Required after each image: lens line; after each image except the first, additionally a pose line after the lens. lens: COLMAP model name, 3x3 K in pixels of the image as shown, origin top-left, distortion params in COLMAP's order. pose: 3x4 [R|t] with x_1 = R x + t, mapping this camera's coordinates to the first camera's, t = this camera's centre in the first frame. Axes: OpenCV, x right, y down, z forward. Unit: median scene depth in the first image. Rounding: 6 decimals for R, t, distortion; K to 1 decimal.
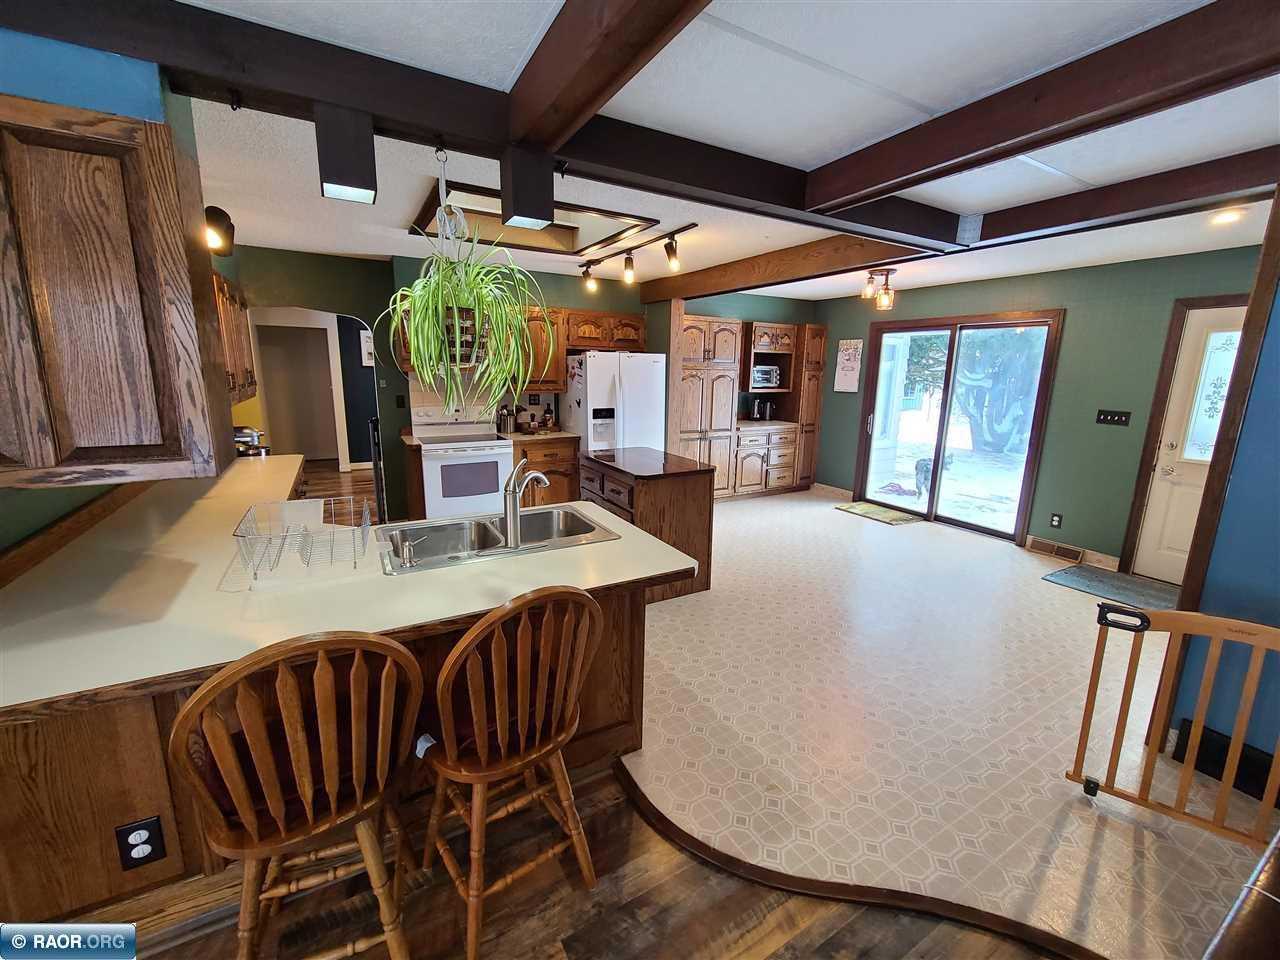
lens RADIAL K [[523.6, 0, 632.5], [0, 523.6, 484.2], [0, 0, 1]] dist [0.002090, -0.002105]
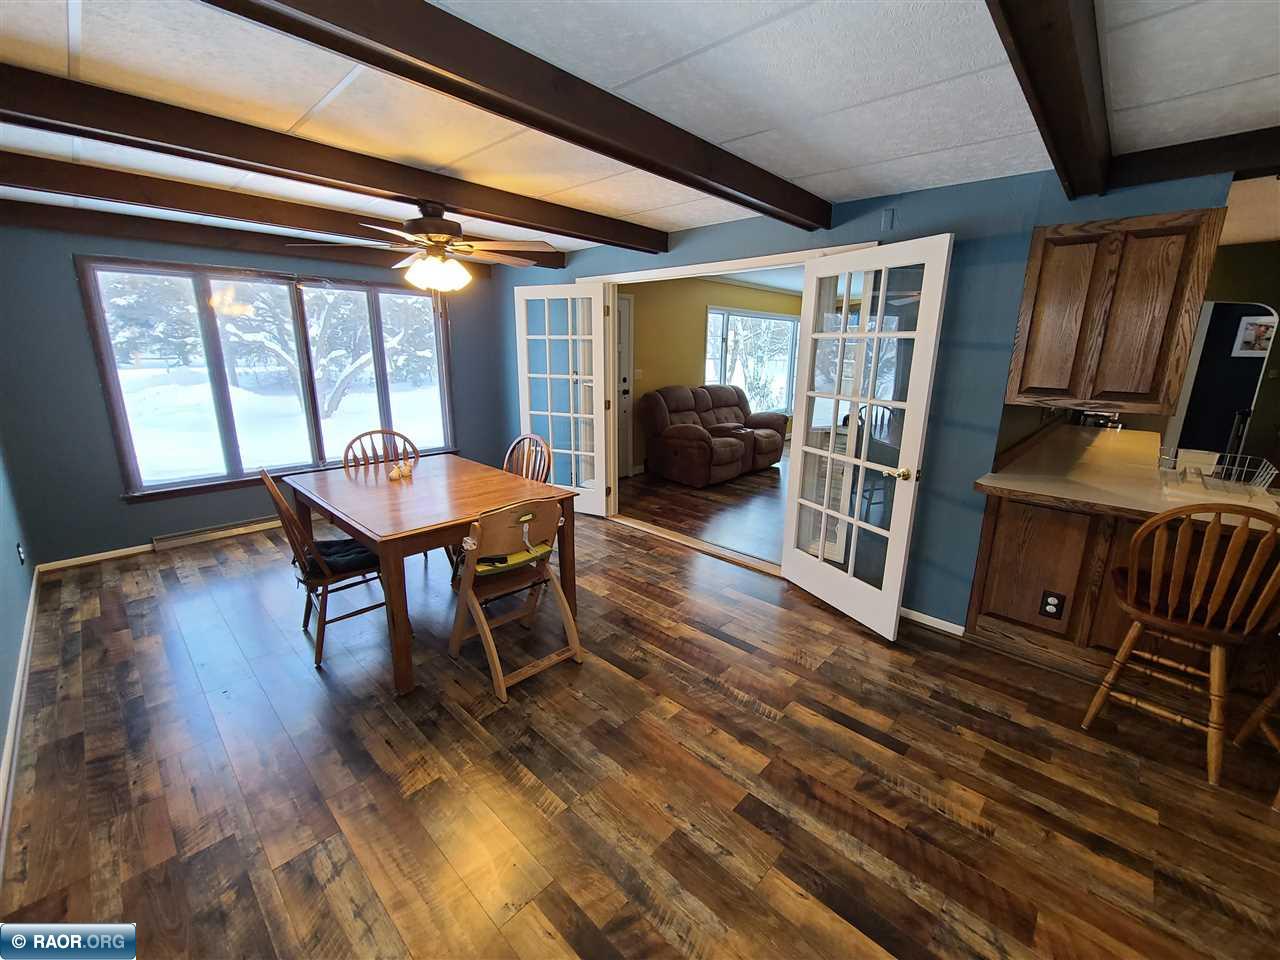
lens RADIAL K [[523.6, 0, 651.5], [0, 523.6, 474.5], [0, 0, 1]] dist [0.002090, -0.002105]
pose [[0.309302, 0.207464, -0.928058, 0.276496], [-0.212474, 0.966318, 0.145204, 0.289174], [0.926924, 0.152276, 0.342965, -1.117806]]
